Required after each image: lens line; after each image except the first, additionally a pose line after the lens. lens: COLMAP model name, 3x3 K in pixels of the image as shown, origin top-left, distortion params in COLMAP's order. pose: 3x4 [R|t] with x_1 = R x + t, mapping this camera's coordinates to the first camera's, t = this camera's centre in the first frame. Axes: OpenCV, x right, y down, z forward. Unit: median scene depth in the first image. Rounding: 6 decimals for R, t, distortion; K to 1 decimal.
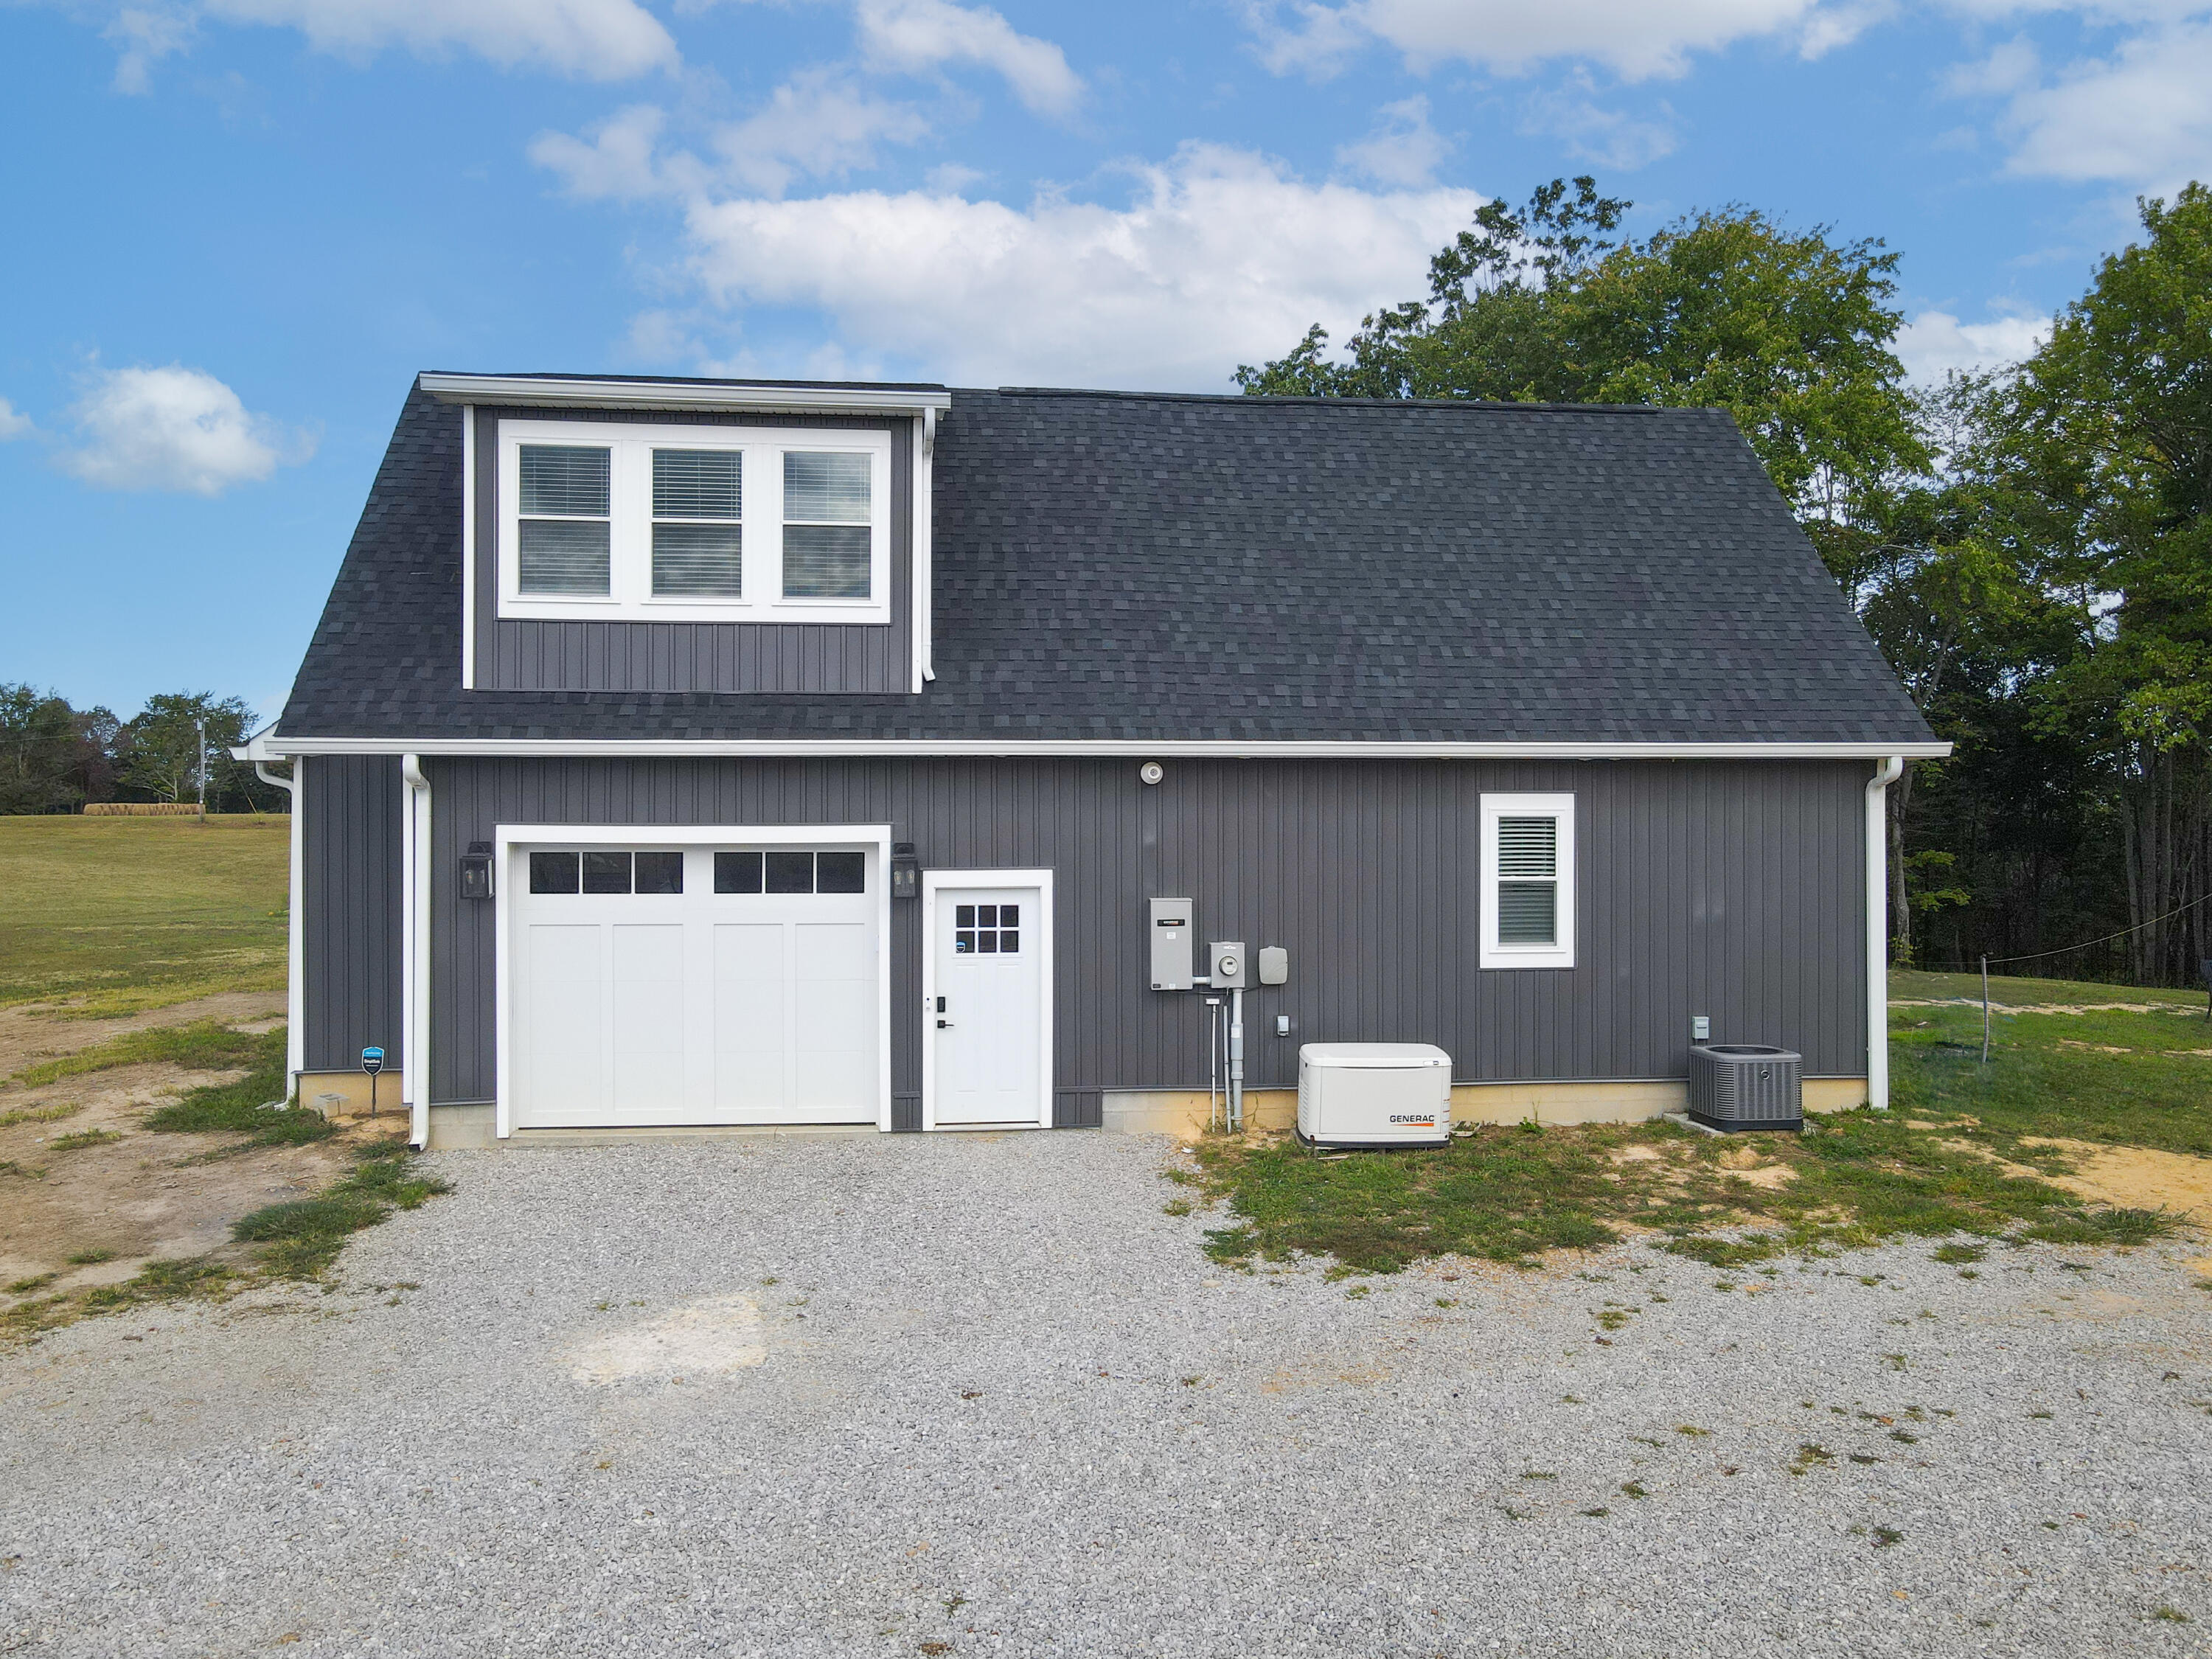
lens RADIAL K [[1641.4, 0, 1103.6], [0, 1641.4, 814.5], [0, 0, 1]] dist [0.001824, 0.014368]
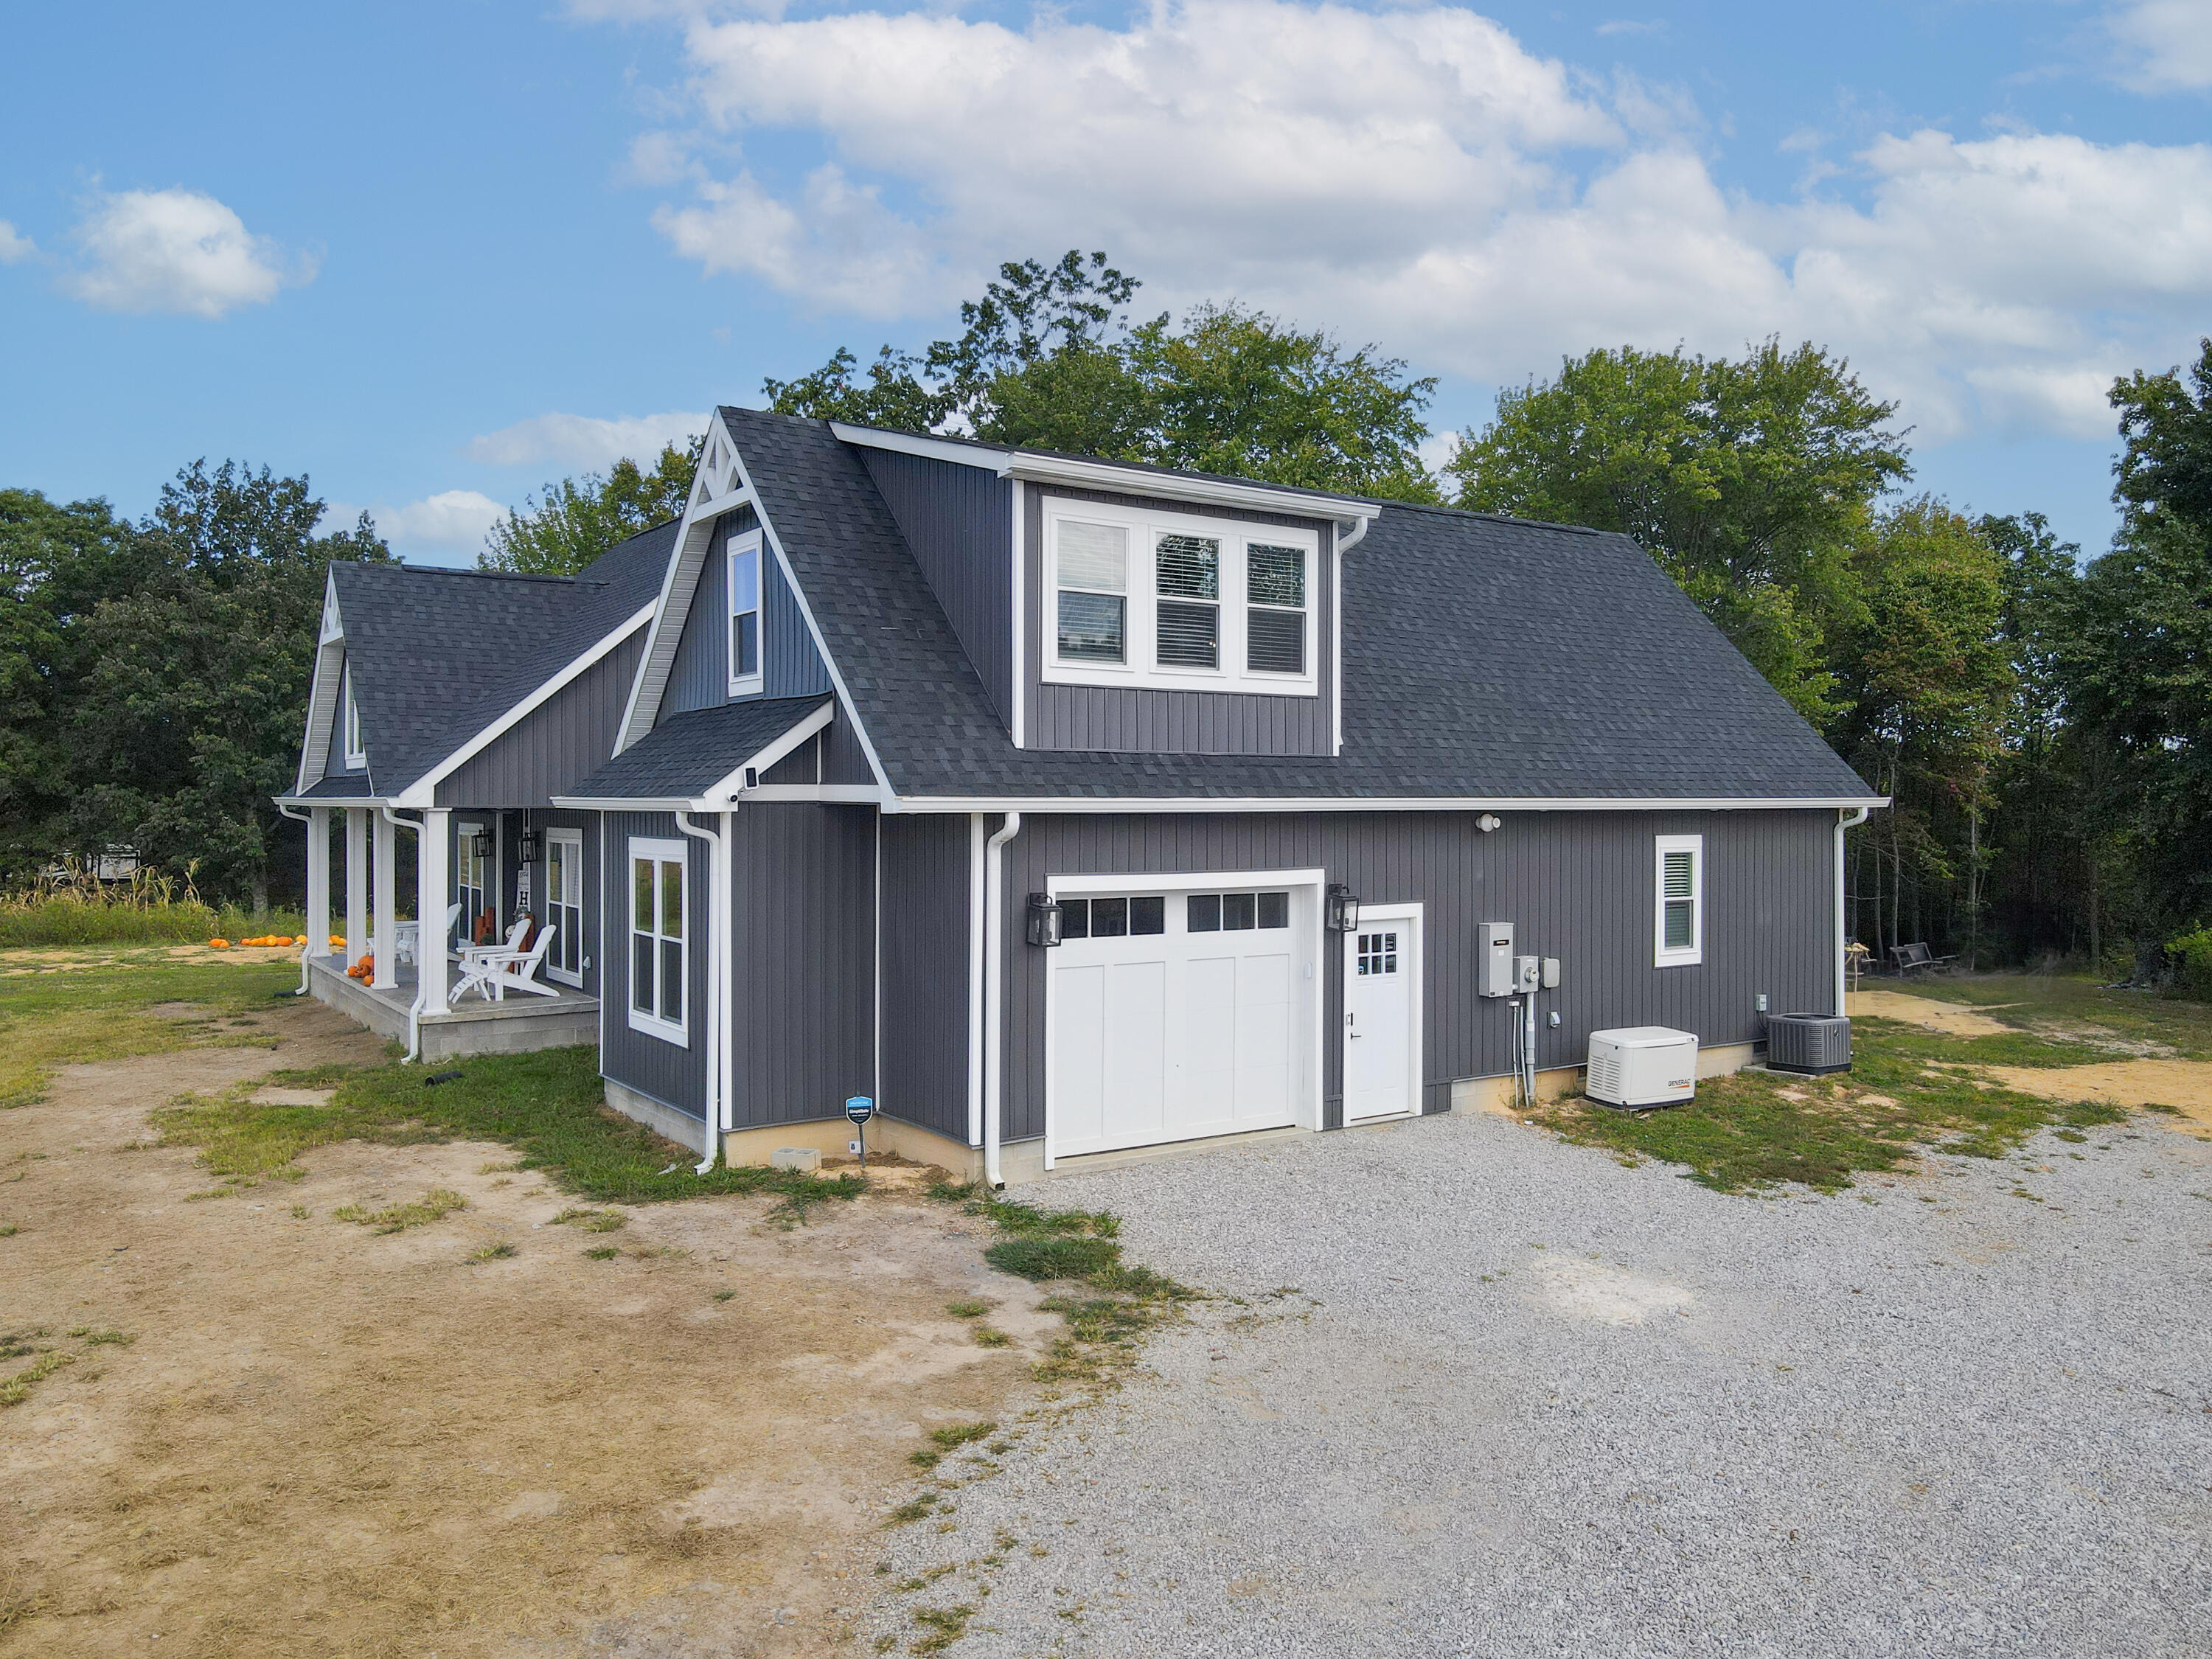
lens RADIAL K [[1641.4, 0, 1103.6], [0, 1641.4, 814.5], [0, 0, 1]] dist [0.001824, 0.014368]
pose [[0.881677, -0.003151, 0.471843, -0.824659], [0.001026, 0.999988, 0.004761, -0.038317], [-0.471852, -0.003714, 0.881670, 0.041738]]
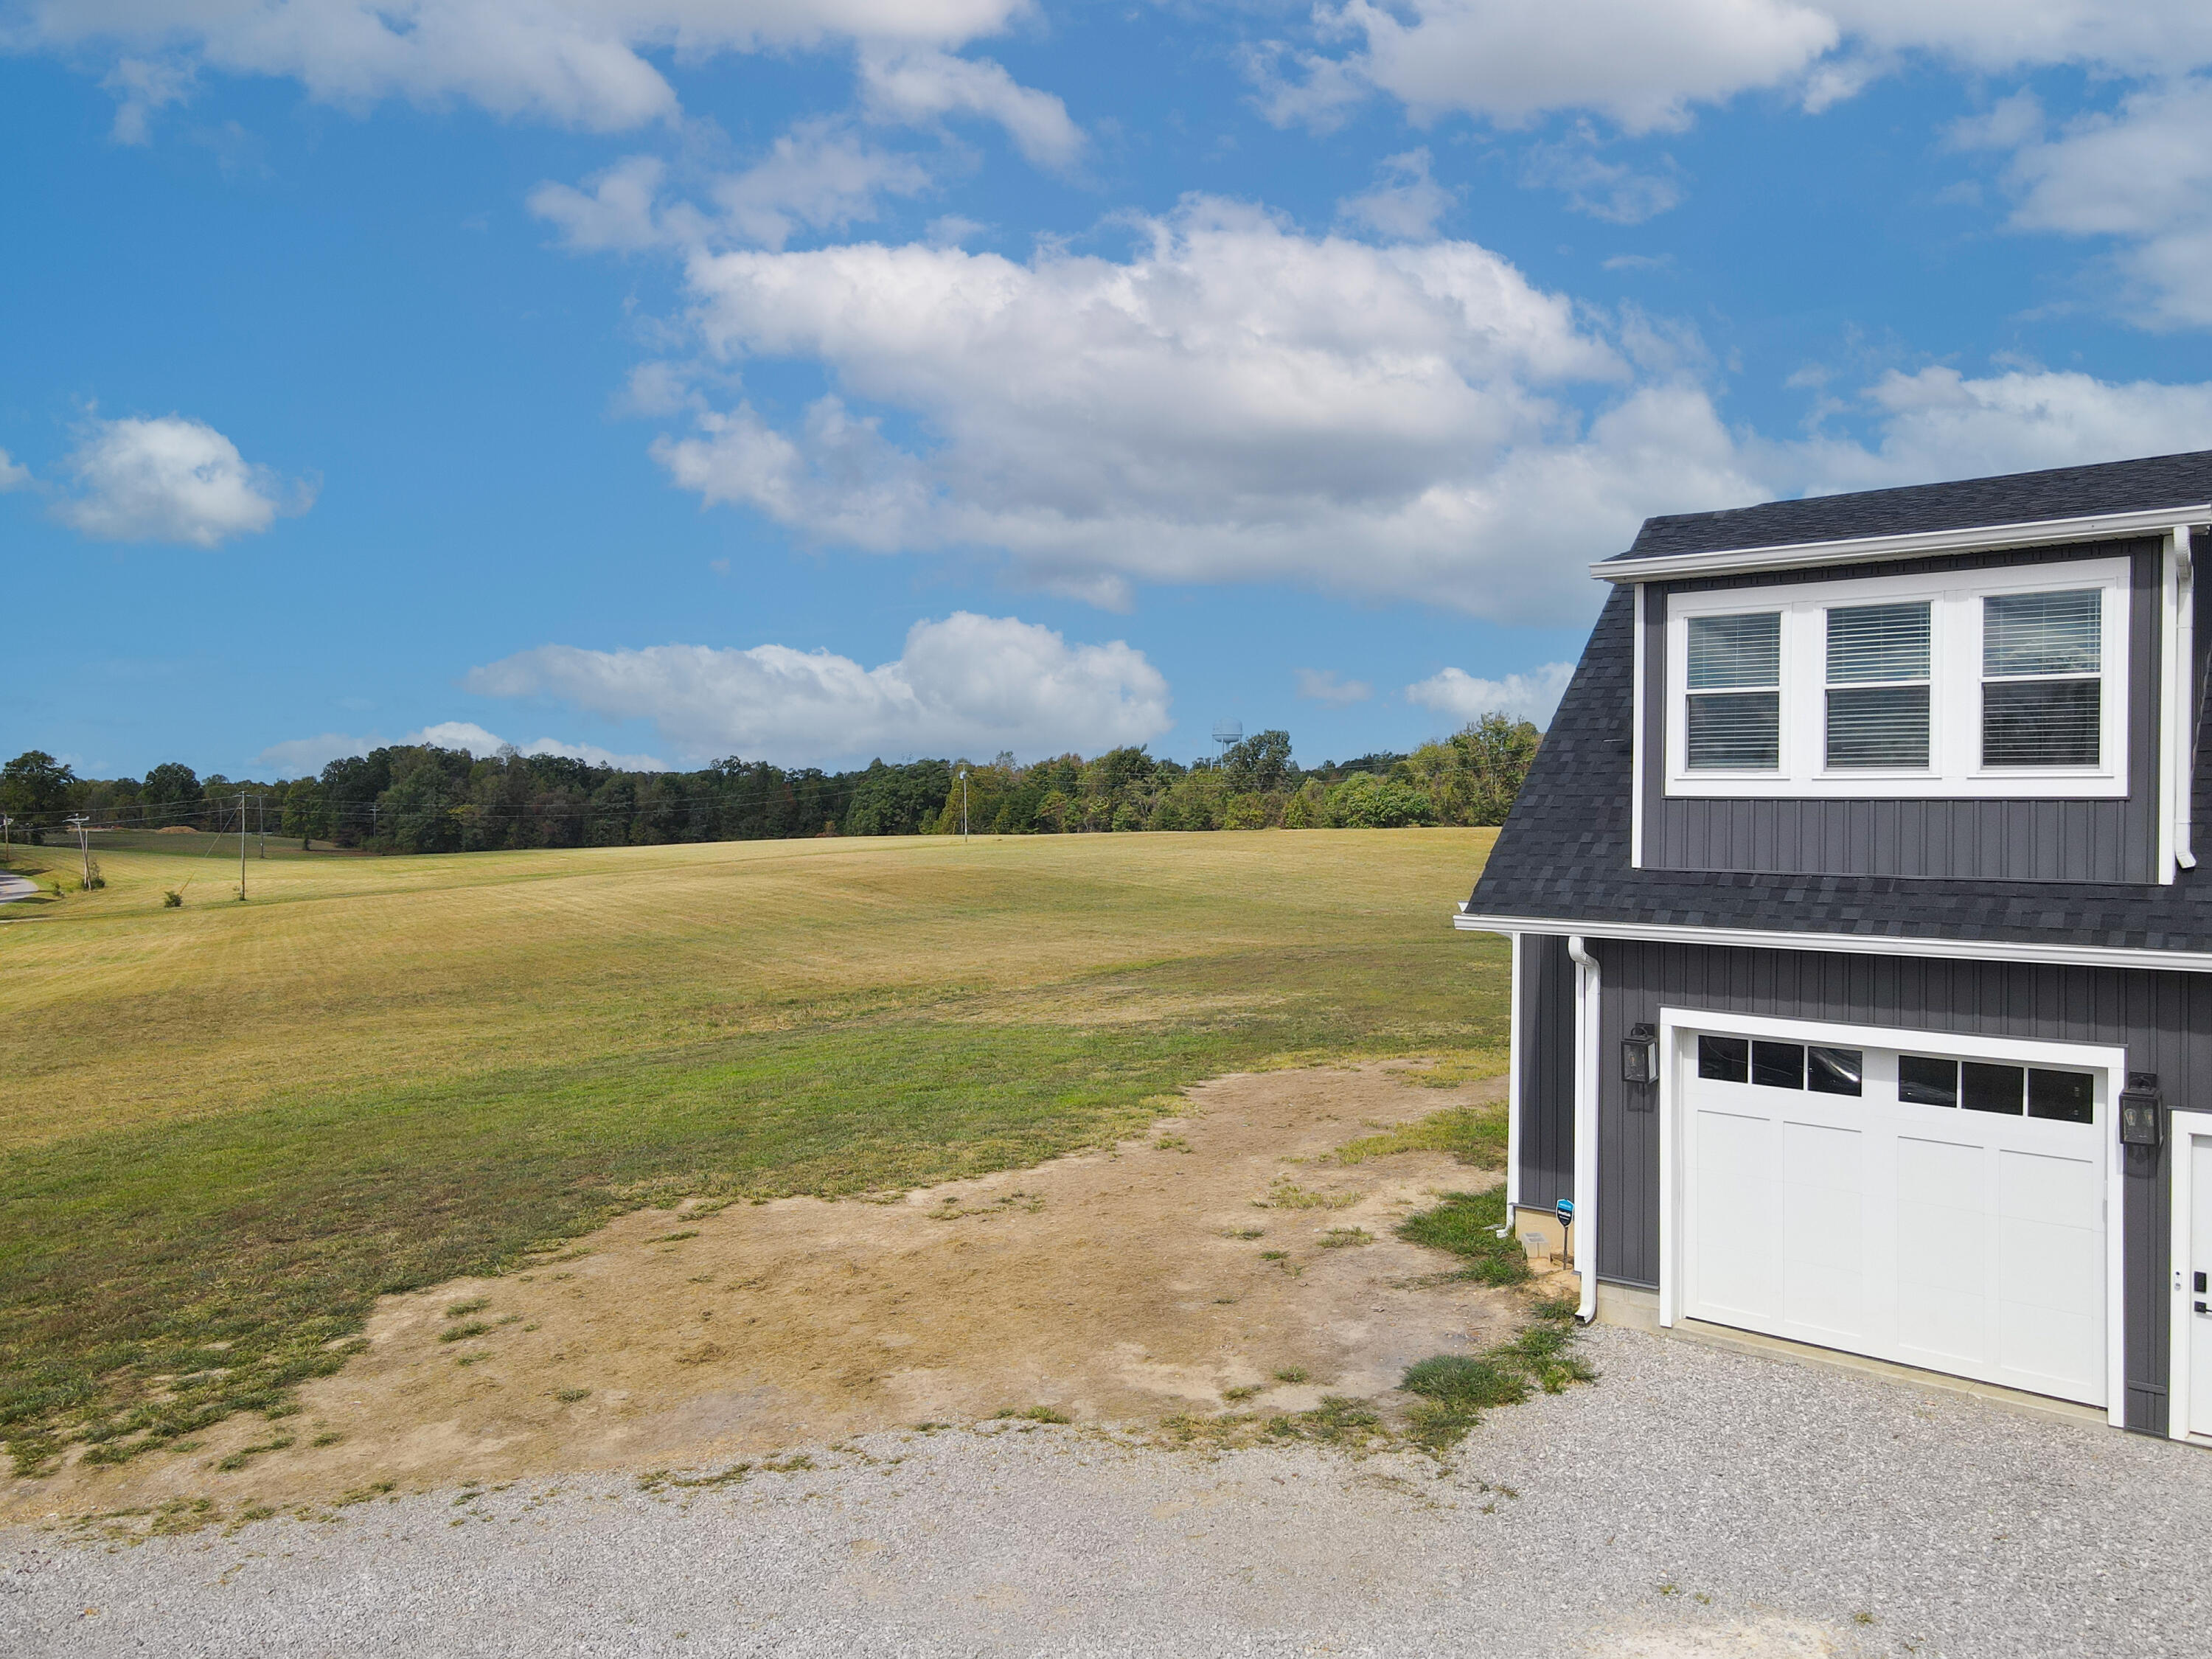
lens RADIAL K [[1630.3, 0, 1106.0], [0, 1630.3, 829.5], [0, 0, 1]] dist [0.007843, 0.002940]
pose [[0.678646, 0.009552, -0.734403, 0.119377], [-0.004189, 0.999950, 0.009135, -0.105919], [0.734453, -0.003123, 0.678652, 0.090817]]
